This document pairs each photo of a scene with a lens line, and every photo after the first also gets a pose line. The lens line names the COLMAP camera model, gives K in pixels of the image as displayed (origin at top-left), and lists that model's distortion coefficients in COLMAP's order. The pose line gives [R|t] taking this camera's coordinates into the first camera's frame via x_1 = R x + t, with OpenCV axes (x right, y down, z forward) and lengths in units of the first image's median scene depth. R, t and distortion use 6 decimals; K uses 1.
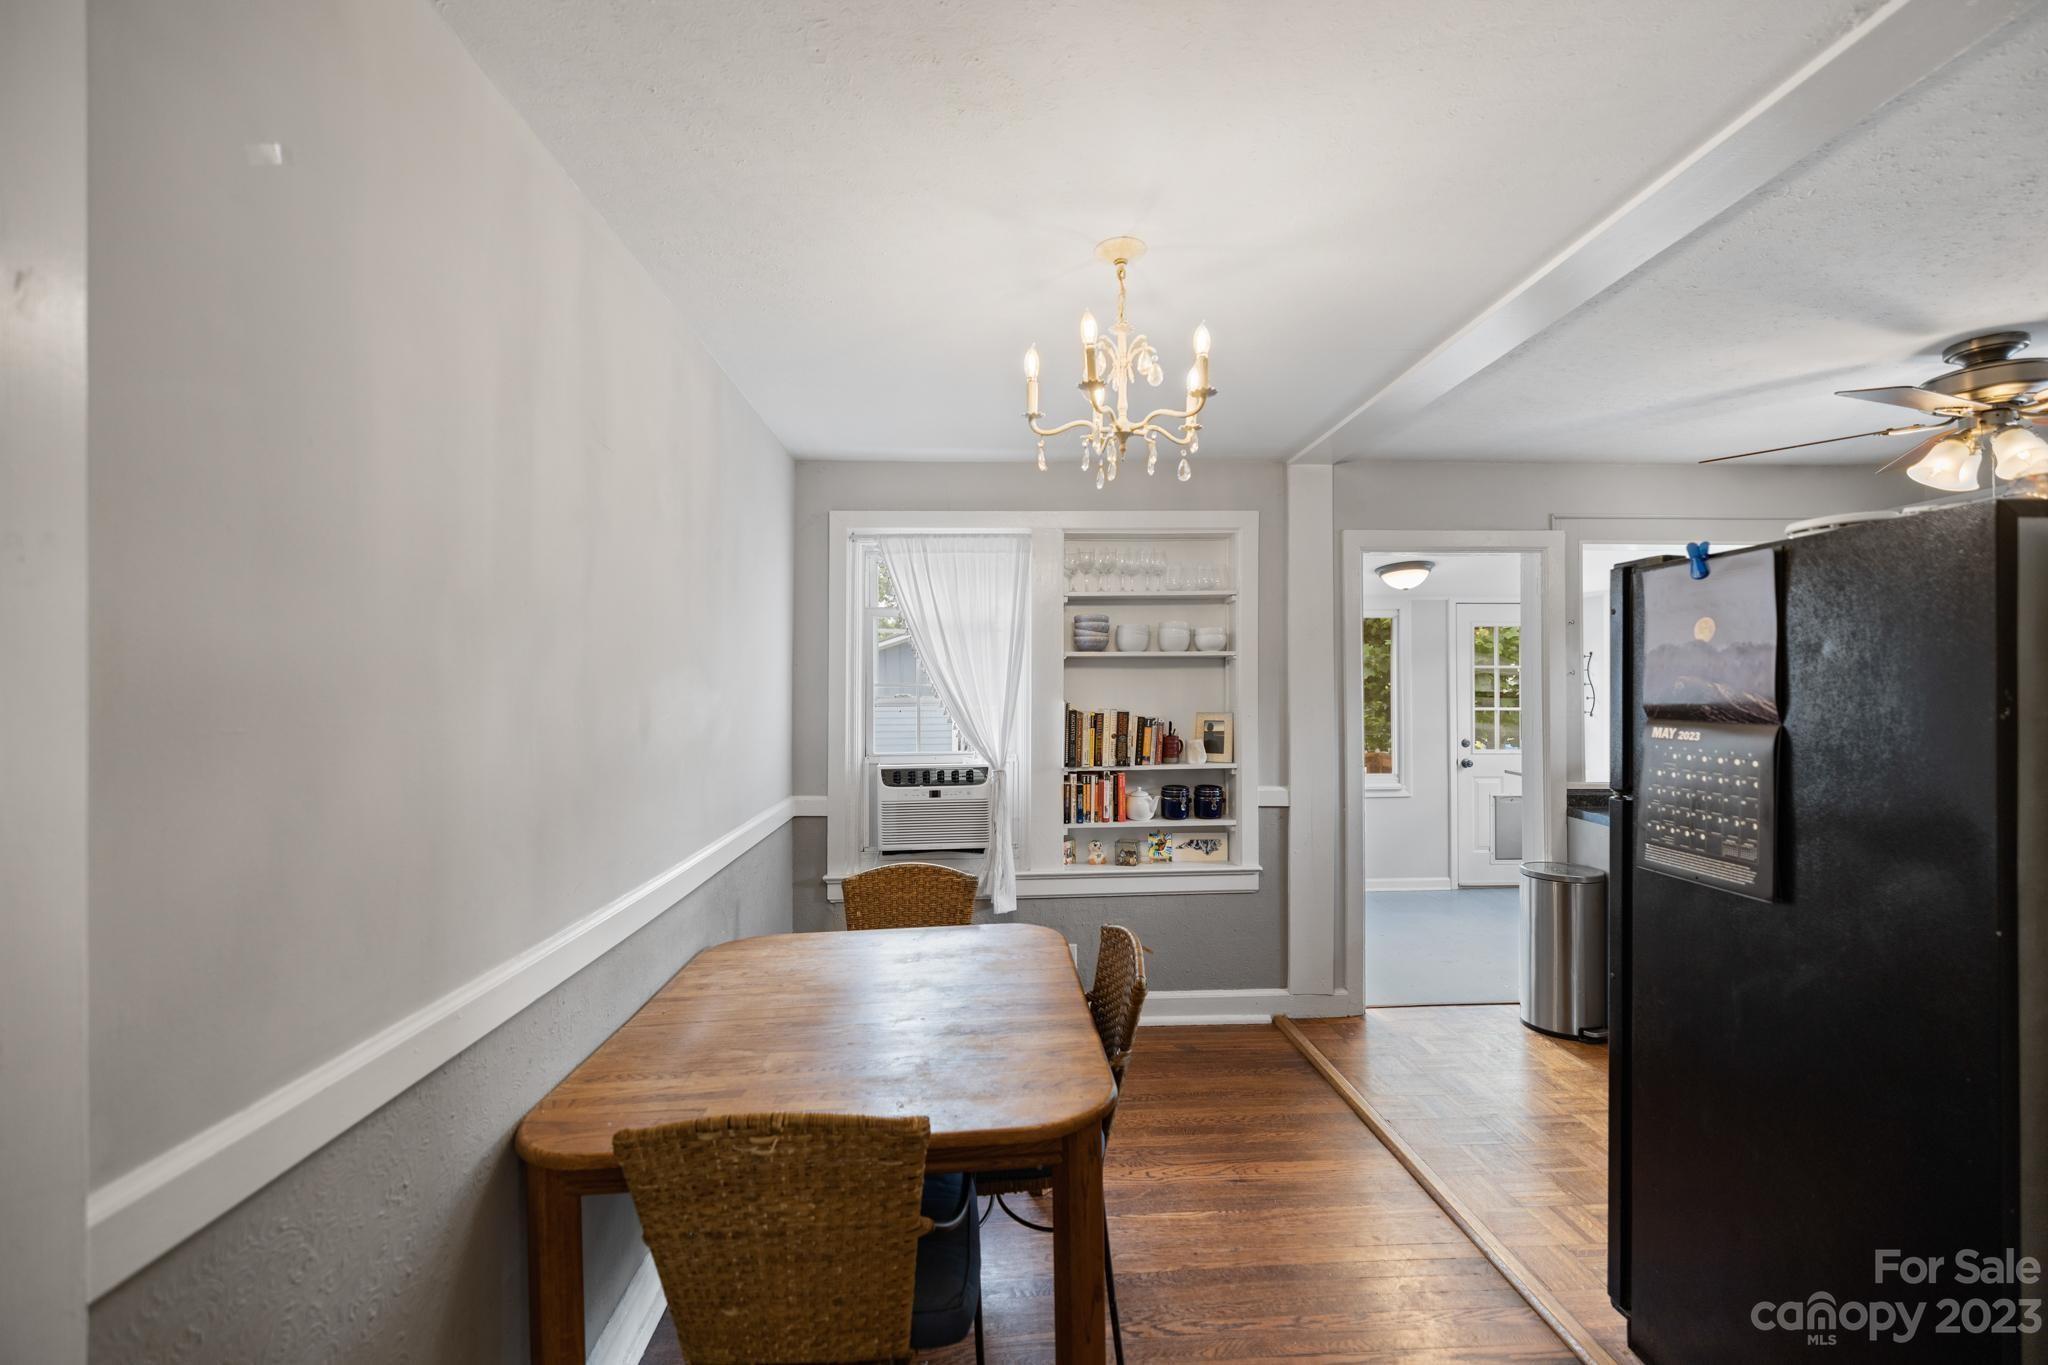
lens RADIAL K [[864.8, 0, 1025.7], [0, 864.8, 687.6], [0, 0, 1]] dist [0.000882, -0.000217]
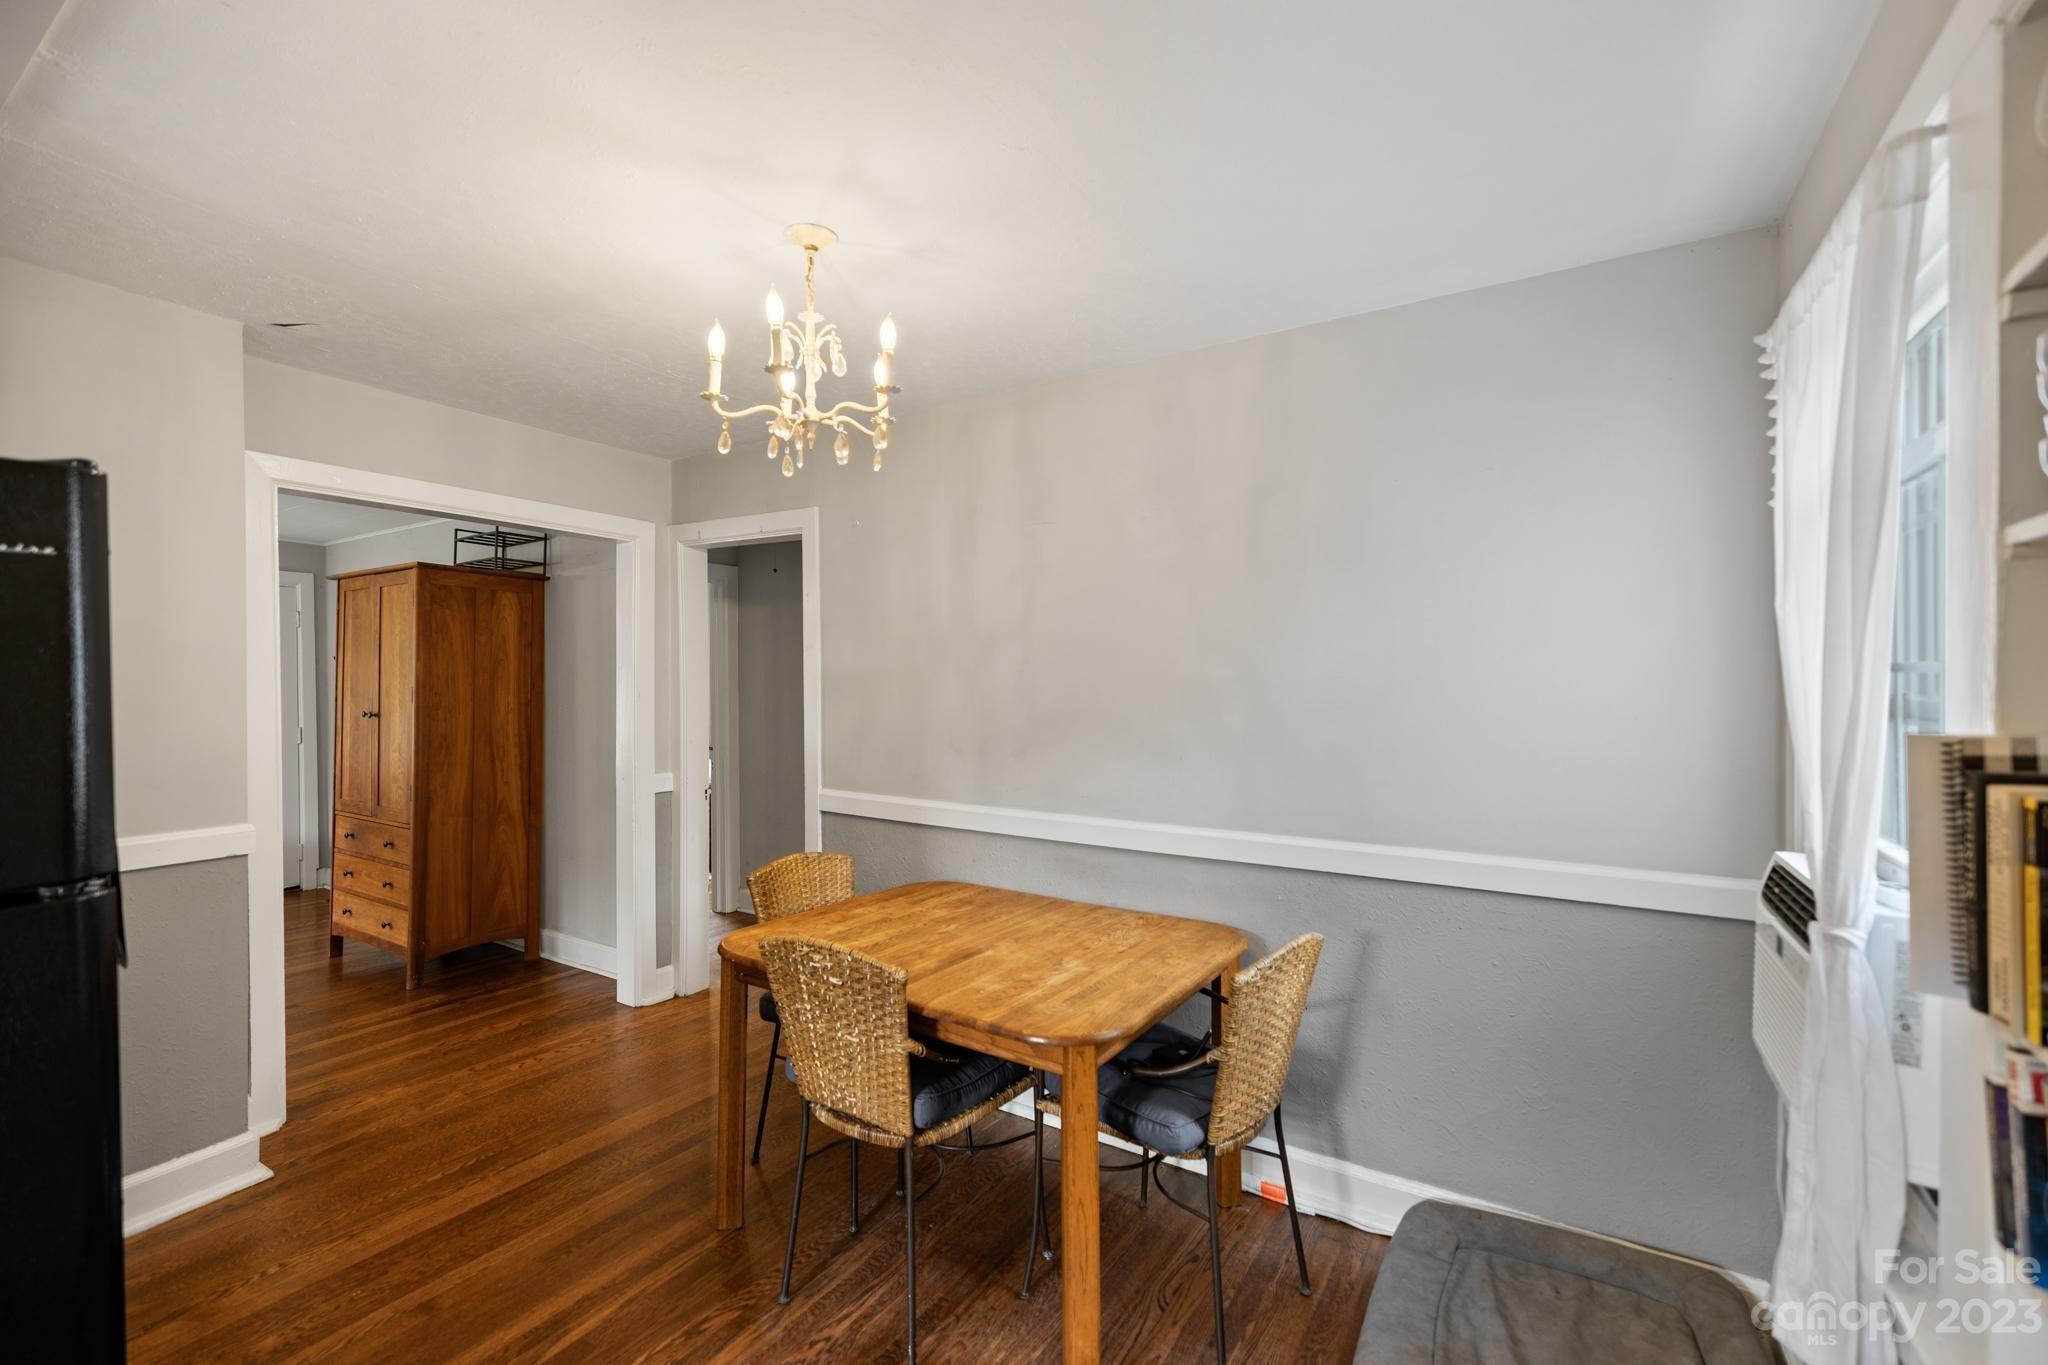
lens RADIAL K [[864.8, 0, 1025.7], [0, 864.8, 687.6], [0, 0, 1]] dist [0.000882, -0.000217]
pose [[-0.579221, 0.009827, -0.815111, 0.766778], [-0.003217, 0.999892, 0.014341, 0.000139], [0.815164, 0.010929, -0.579127, 1.739746]]
